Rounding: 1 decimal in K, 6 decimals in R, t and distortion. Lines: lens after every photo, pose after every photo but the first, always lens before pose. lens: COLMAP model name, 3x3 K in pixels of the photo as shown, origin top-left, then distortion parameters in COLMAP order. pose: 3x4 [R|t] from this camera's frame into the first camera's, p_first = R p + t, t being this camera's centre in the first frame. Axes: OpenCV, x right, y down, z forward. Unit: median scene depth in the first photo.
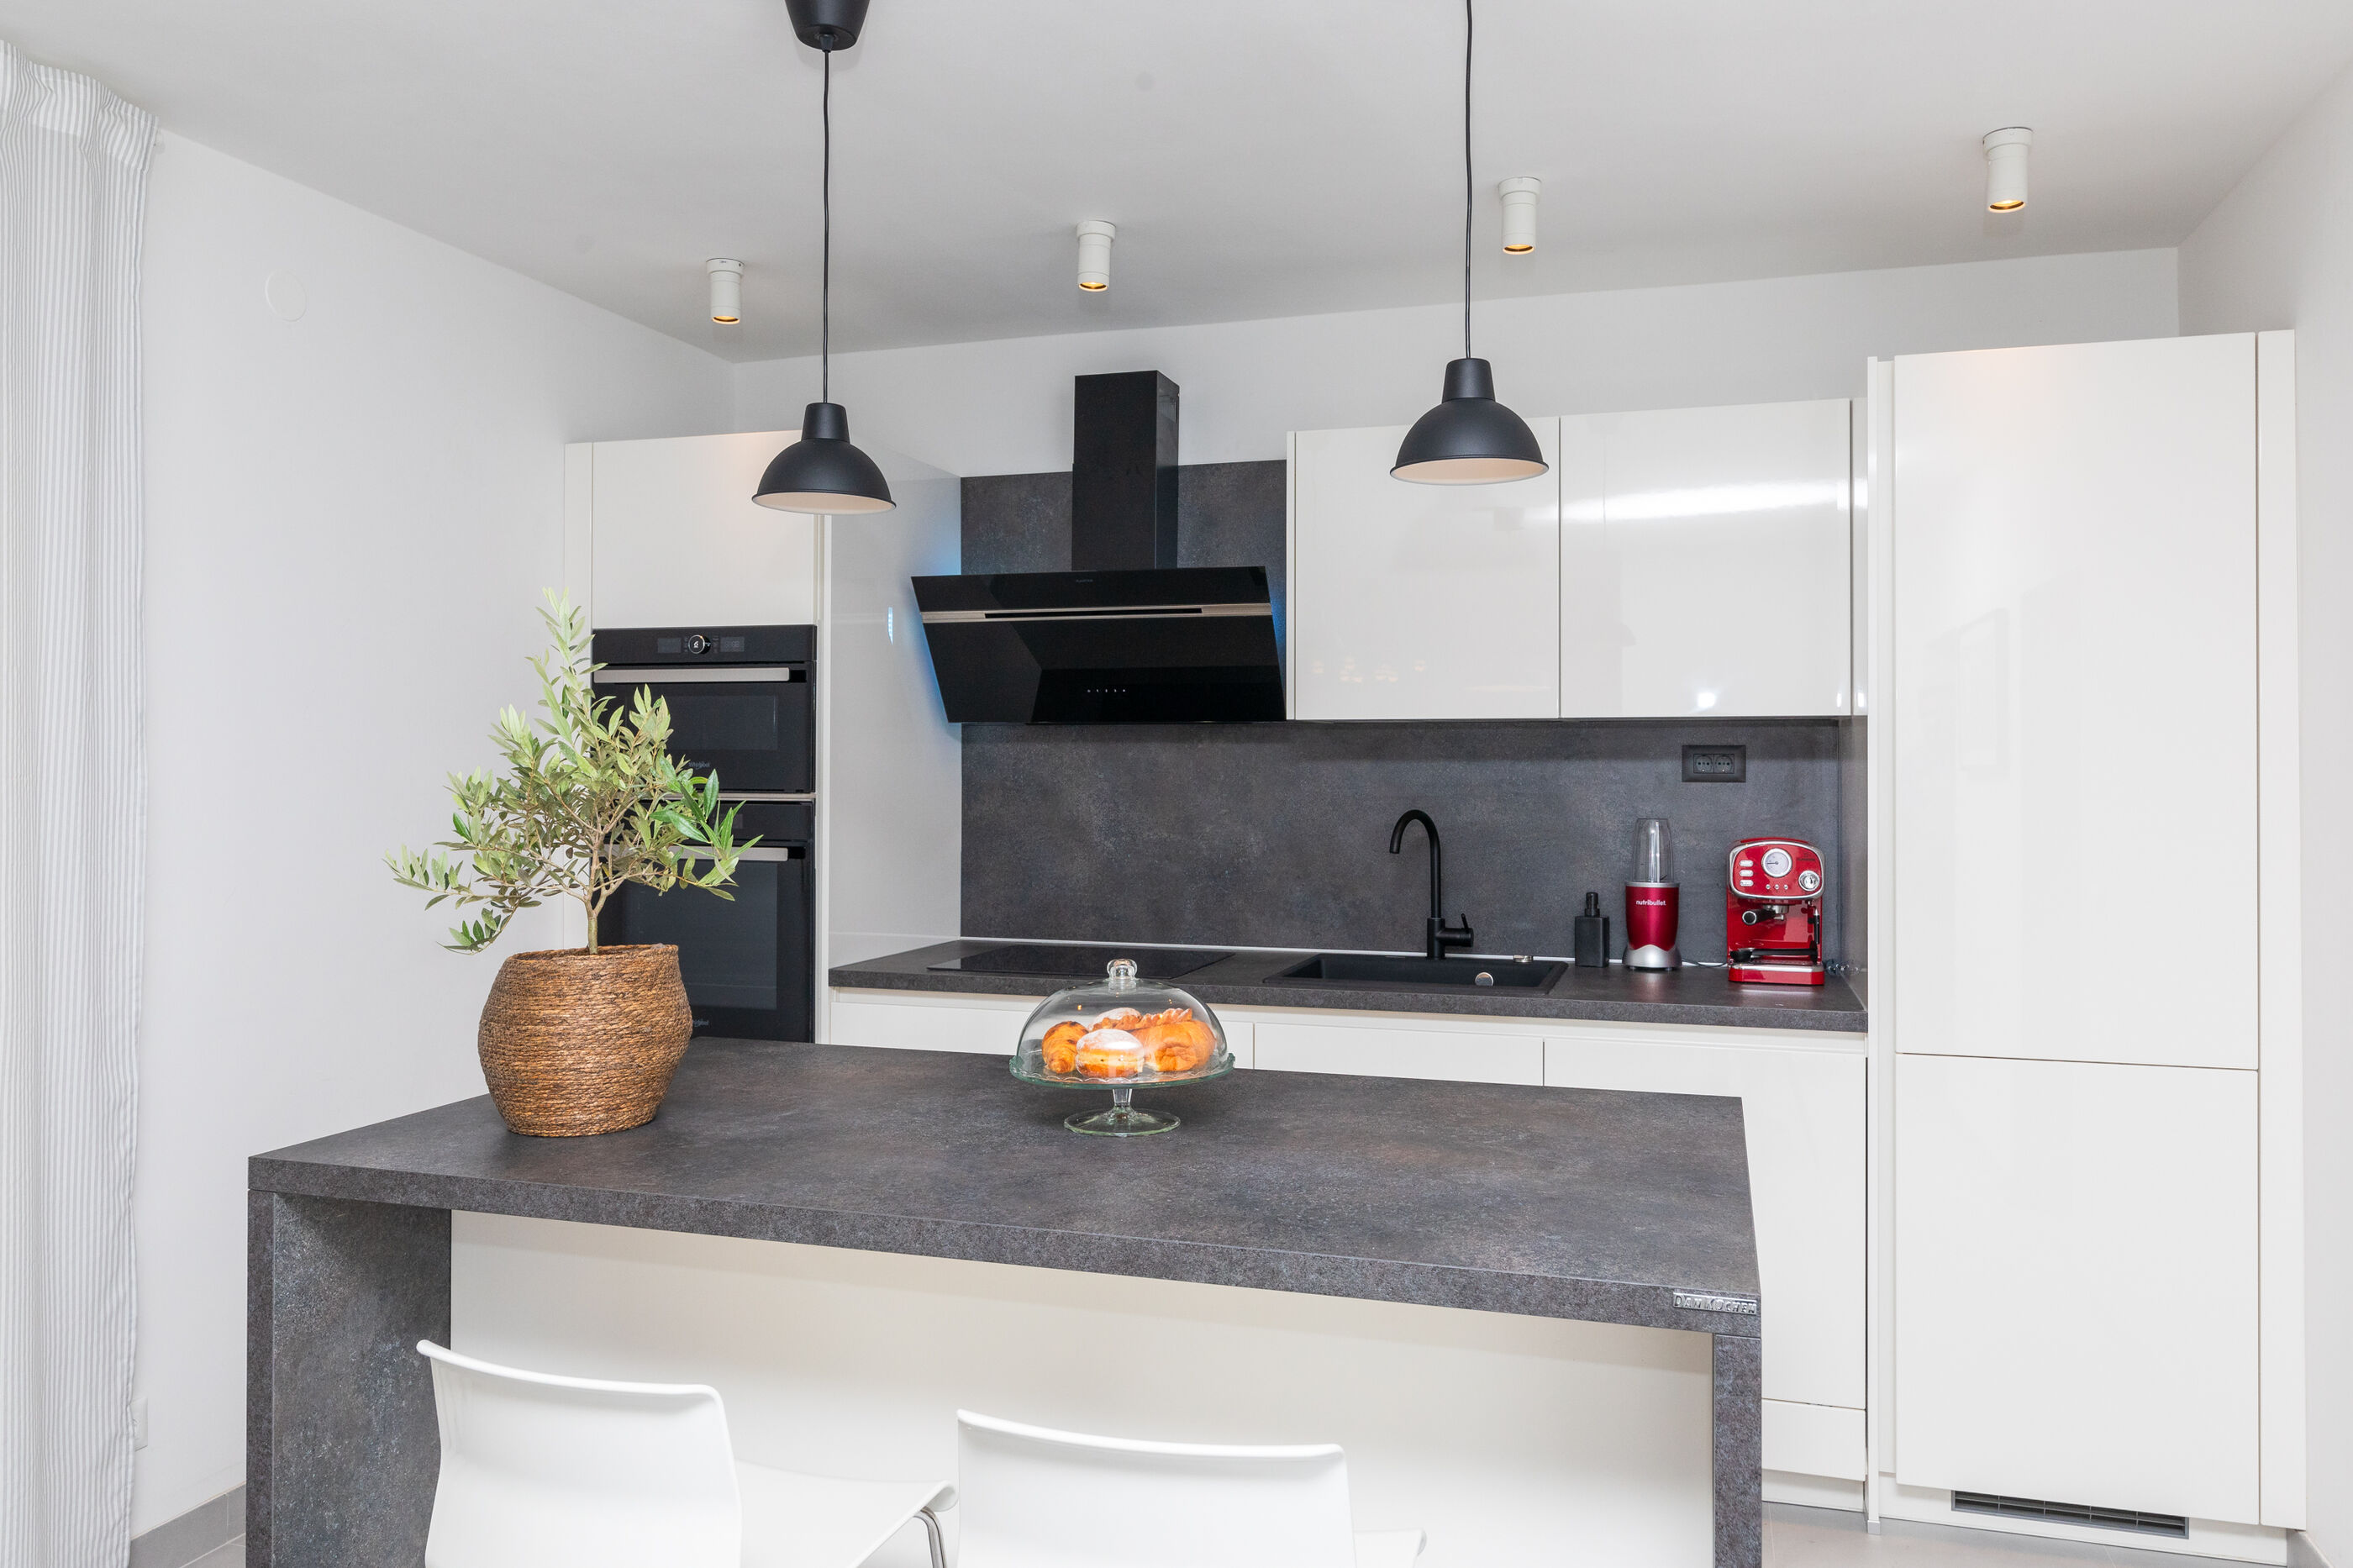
lens RADIAL K [[1619.0, 0, 1214.8], [0, 1619.0, 758.1], [0, 0, 1]] dist [-0.000741, 0.002735]
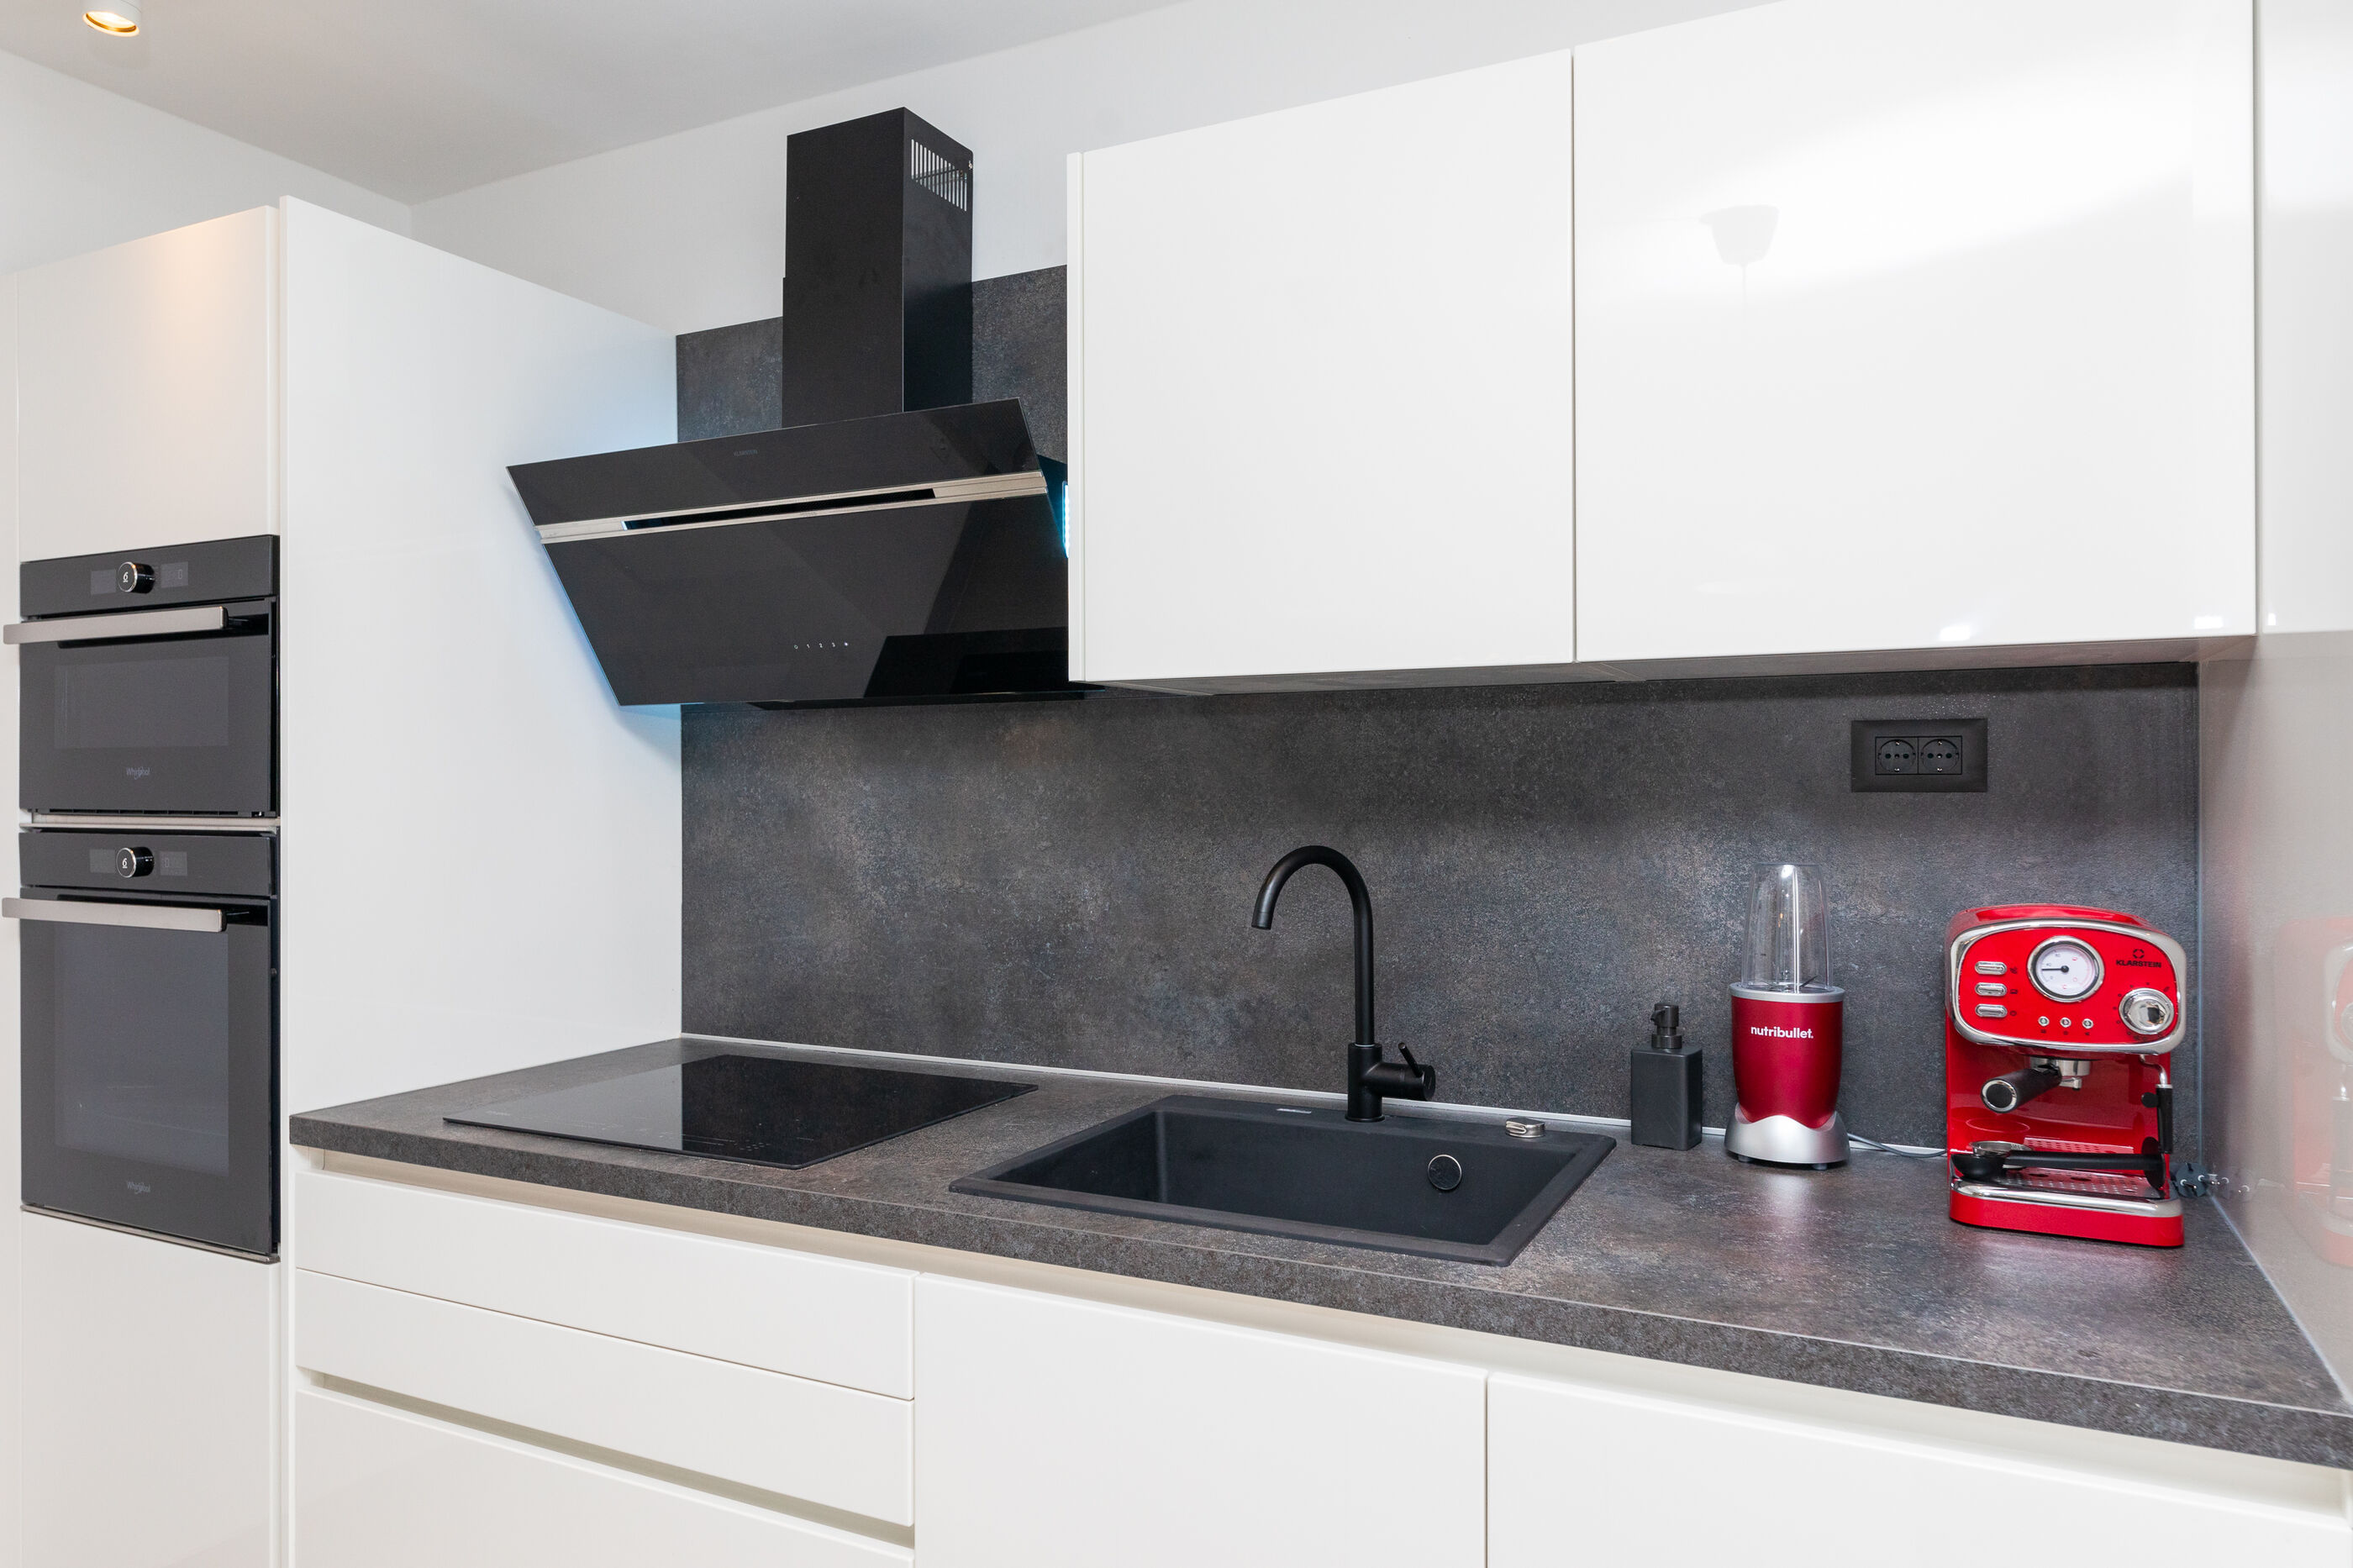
lens RADIAL K [[1570.7, 0, 1088.9], [0, 1570.7, 785.4], [0, 0, 1]] dist [0.001464, -0.000624]
pose [[0.979836, -0.007111, -0.199677, 0.157921], [0.008127, 0.999958, 0.004270, 0.009572], [0.199638, -0.005807, 0.979852, 0.484365]]
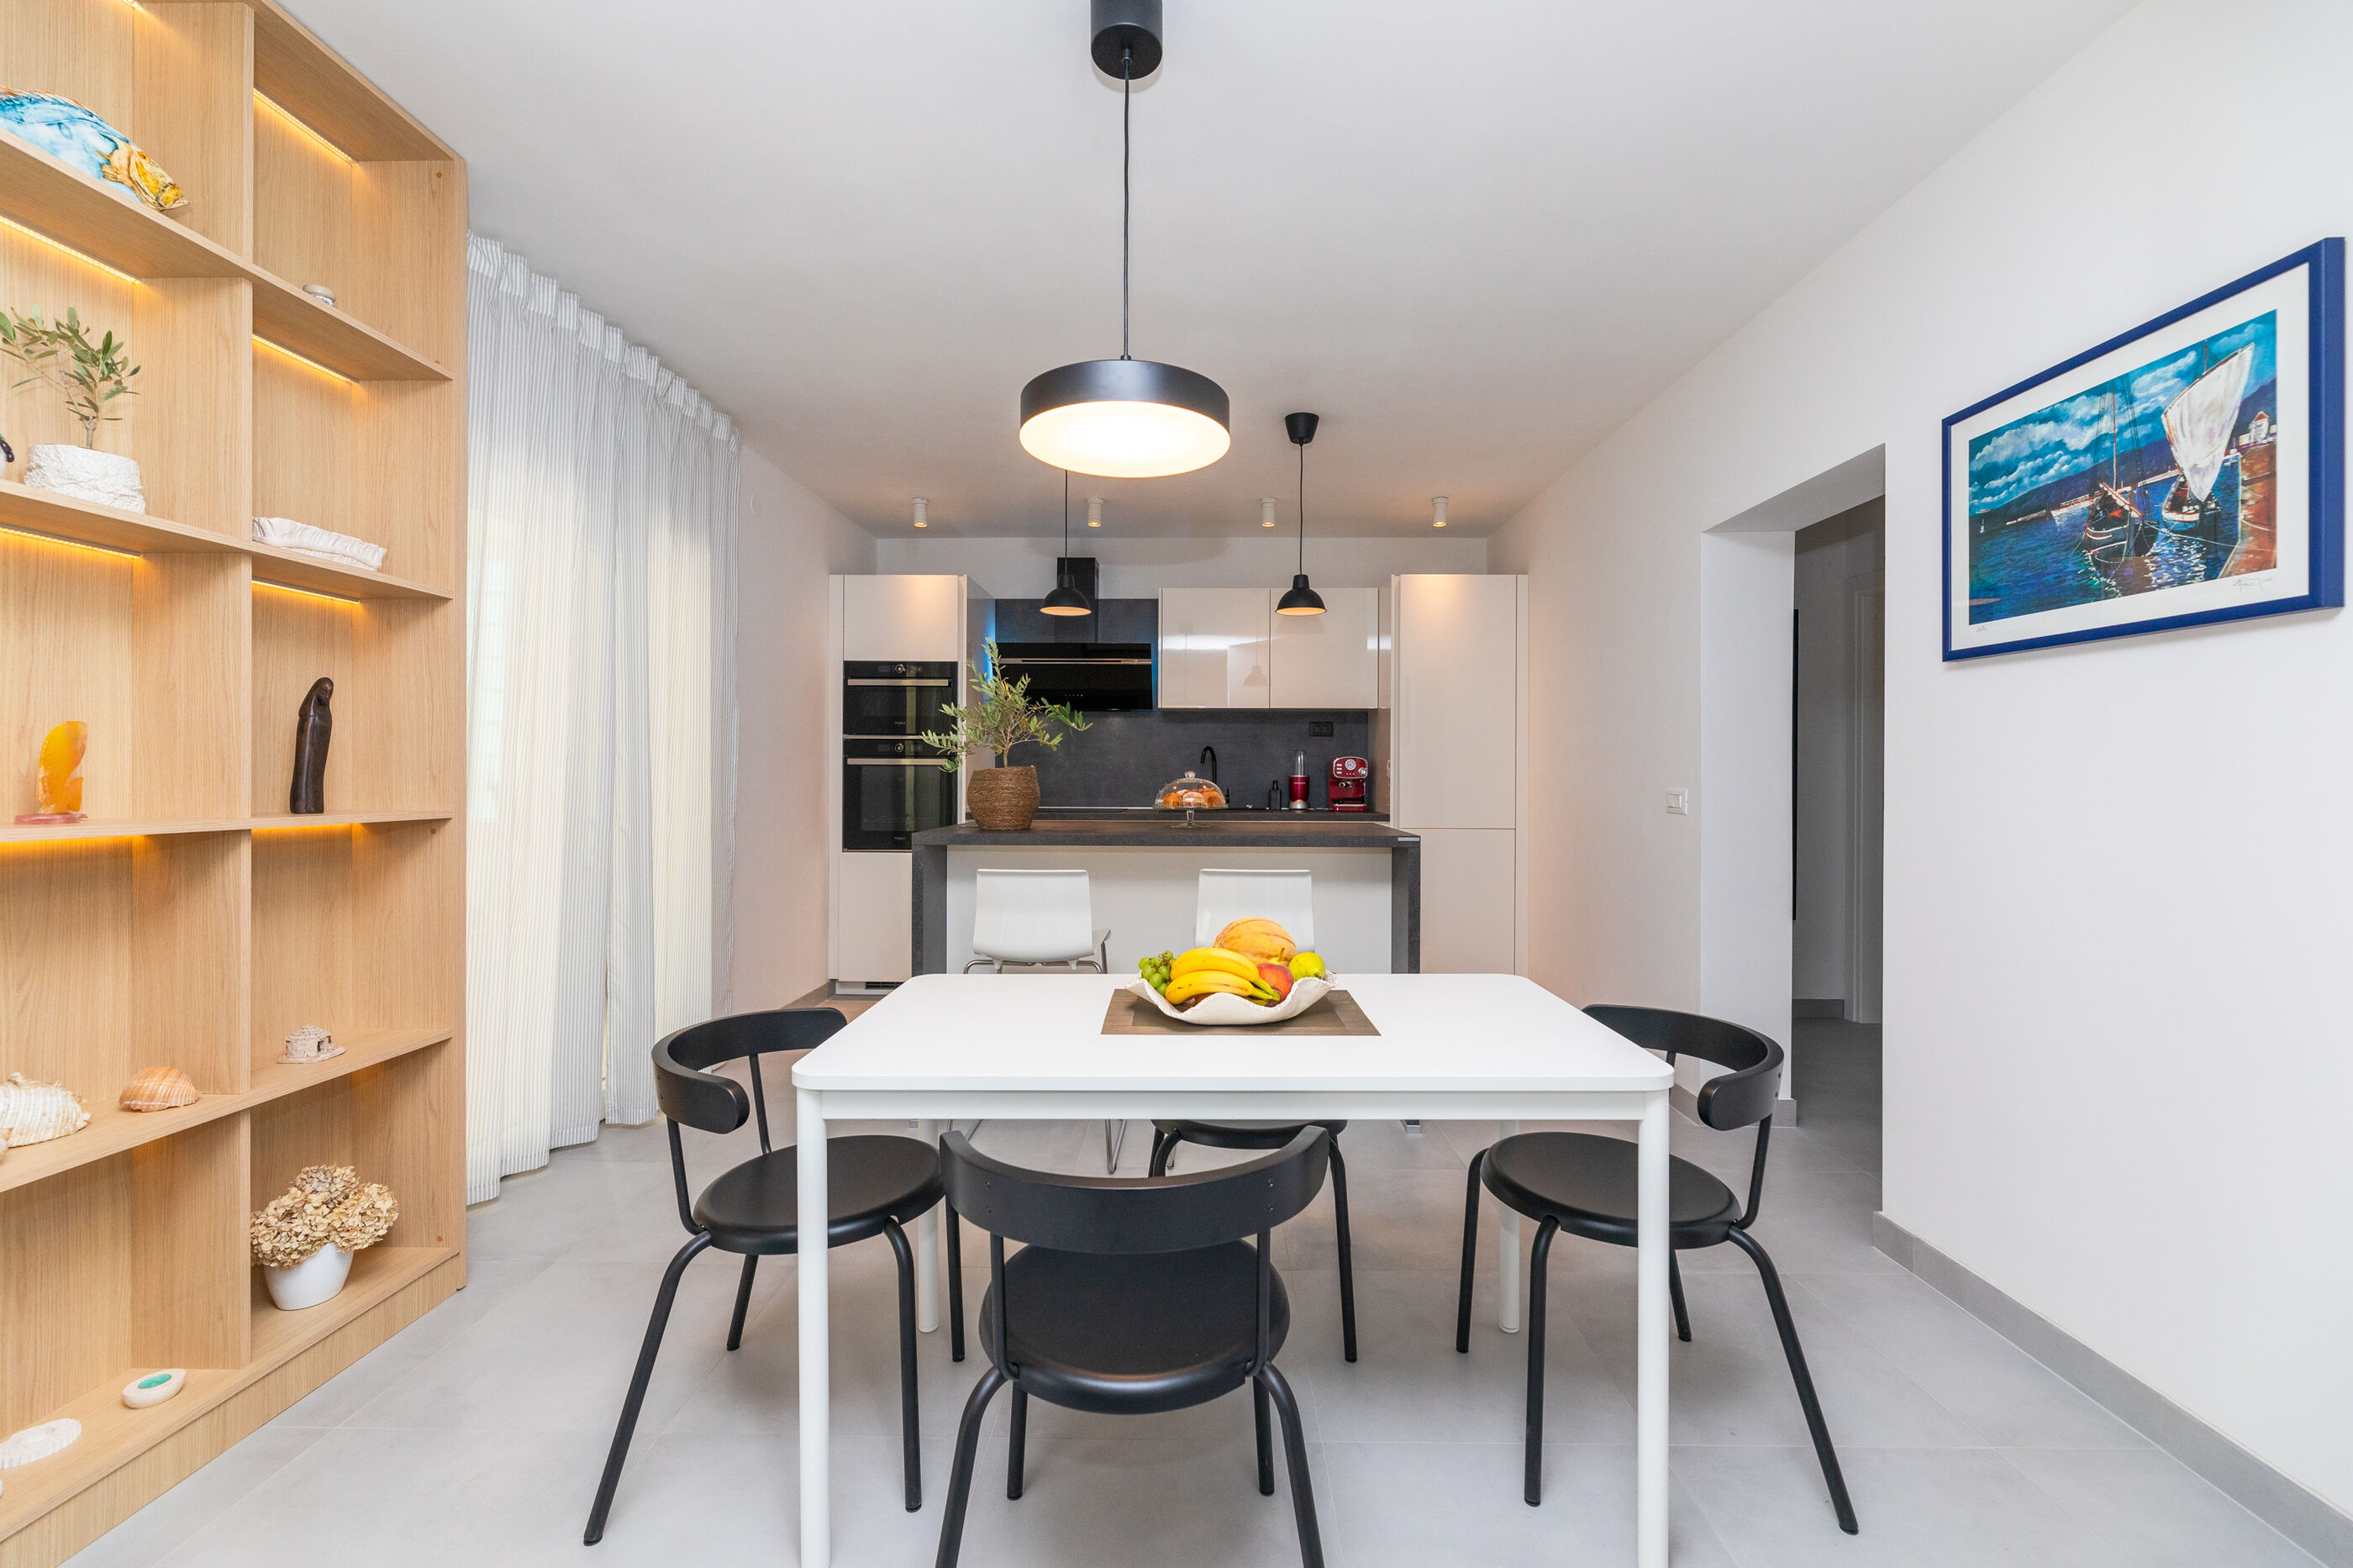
lens RADIAL K [[943.7, 0, 1179.1], [0, 943.7, 778.1], [0, 0, 1]] dist [-0.000839, -0.000065]
pose [[0.964629, 0.001163, 0.263610, -0.298848], [-0.004118, 0.999935, 0.010661, 0.066879], [-0.263581, -0.011369, 0.964570, -0.368267]]
